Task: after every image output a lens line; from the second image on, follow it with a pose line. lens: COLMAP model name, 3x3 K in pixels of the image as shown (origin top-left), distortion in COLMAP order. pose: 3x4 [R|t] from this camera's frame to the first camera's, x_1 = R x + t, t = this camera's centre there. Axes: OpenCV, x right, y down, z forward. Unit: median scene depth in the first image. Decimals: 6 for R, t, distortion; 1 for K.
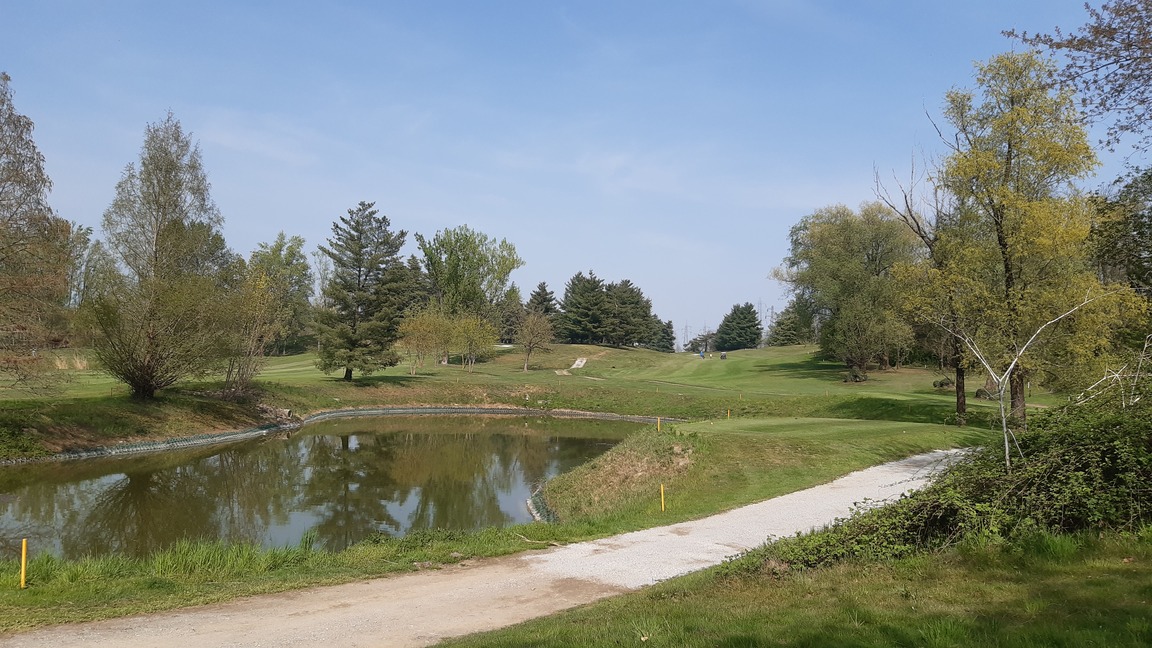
lens RADIAL K [[815.5, 0, 576.0], [0, 815.5, 324.0], [0, 0, 1]] dist [0.000569, -0.000883]
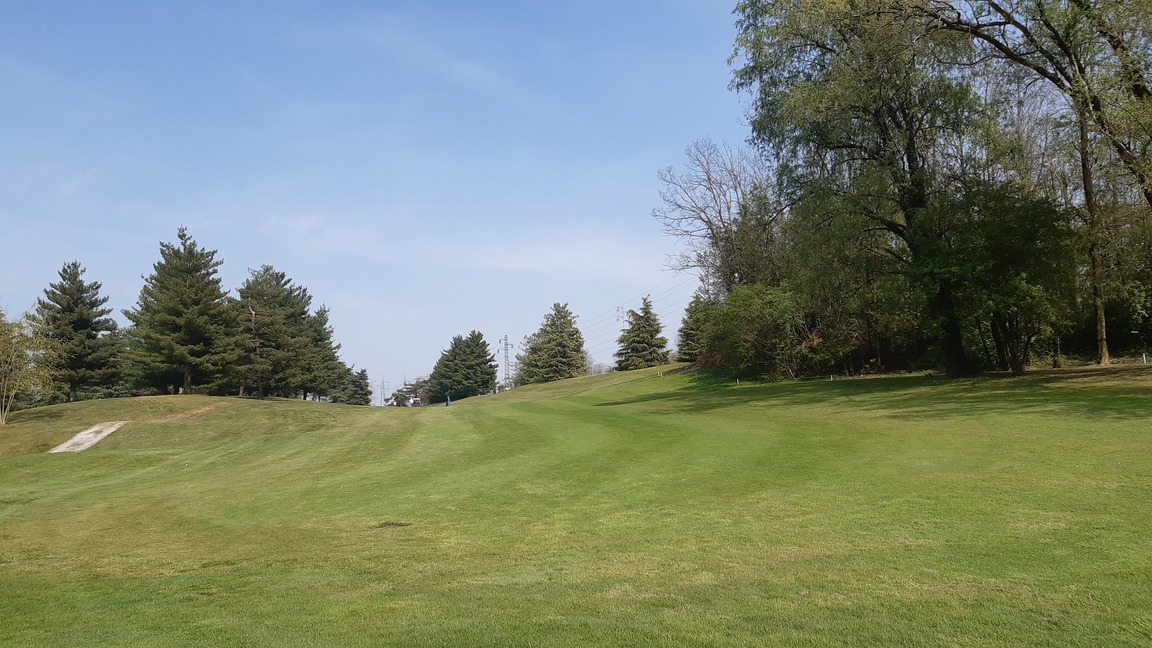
lens RADIAL K [[815.5, 0, 576.0], [0, 815.5, 324.0], [0, 0, 1]] dist [0.000569, -0.000883]
pose [[0.930055, -0.038337, 0.365414, 0.033249], [0.065348, 0.995945, -0.061835, 0.017886], [-0.361561, 0.081389, 0.928789, 0.309135]]
